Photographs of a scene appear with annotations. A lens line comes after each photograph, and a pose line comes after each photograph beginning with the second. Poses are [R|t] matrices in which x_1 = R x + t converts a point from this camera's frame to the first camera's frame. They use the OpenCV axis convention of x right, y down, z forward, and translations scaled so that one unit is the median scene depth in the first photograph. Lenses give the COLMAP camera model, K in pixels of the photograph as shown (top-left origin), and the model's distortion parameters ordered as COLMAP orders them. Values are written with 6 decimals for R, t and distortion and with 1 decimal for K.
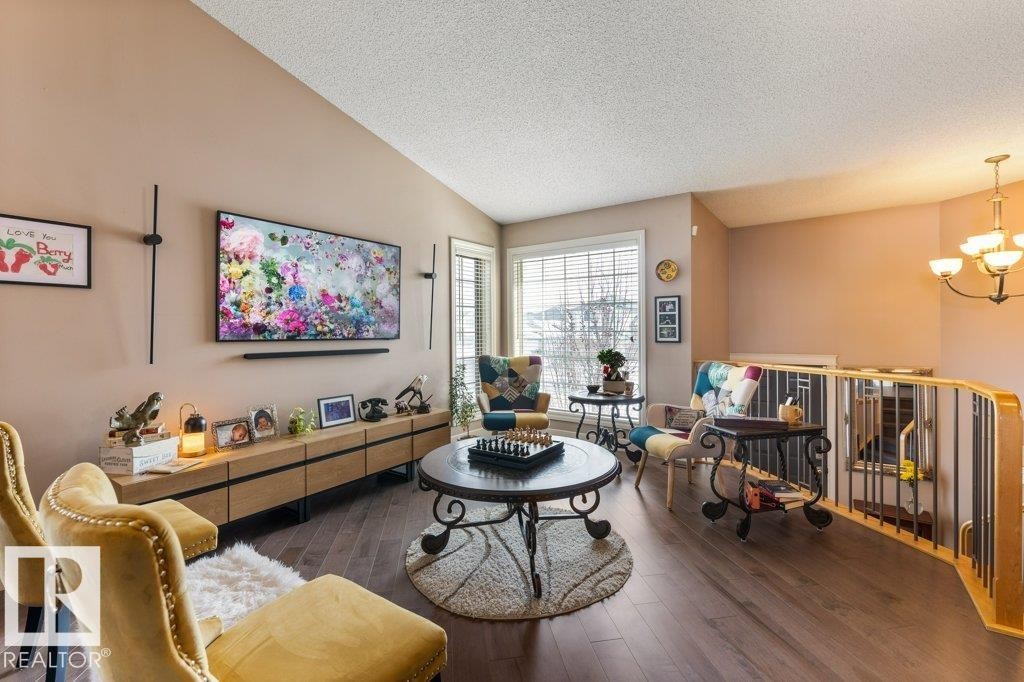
lens RADIAL K [[454.1, 0, 510.5], [0, 454.1, 333.5], [0, 0, 1]] dist [0.001558, 0.000300]
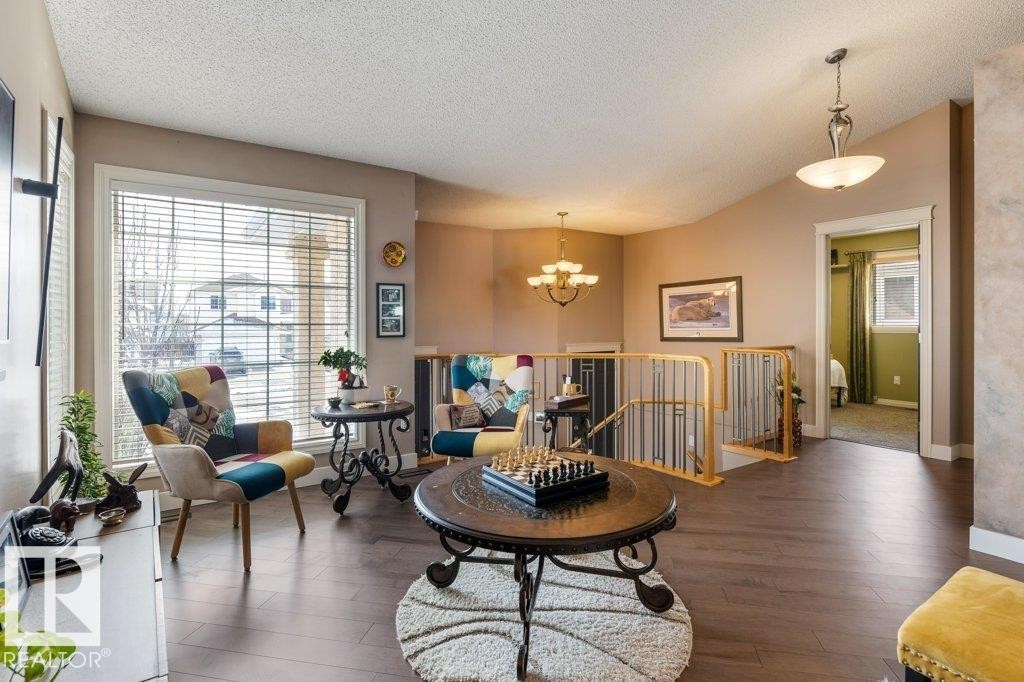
lens RADIAL K [[515.9, 0, 506.3], [0, 515.9, 320.6], [0, 0, 1]] dist [0.005324, 0.000260]
pose [[0.321178, 0.007338, 0.946990, -0.510519], [0.003447, 0.999954, -0.008918, -0.001913], [-0.947012, 0.006129, 0.321138, 0.466816]]
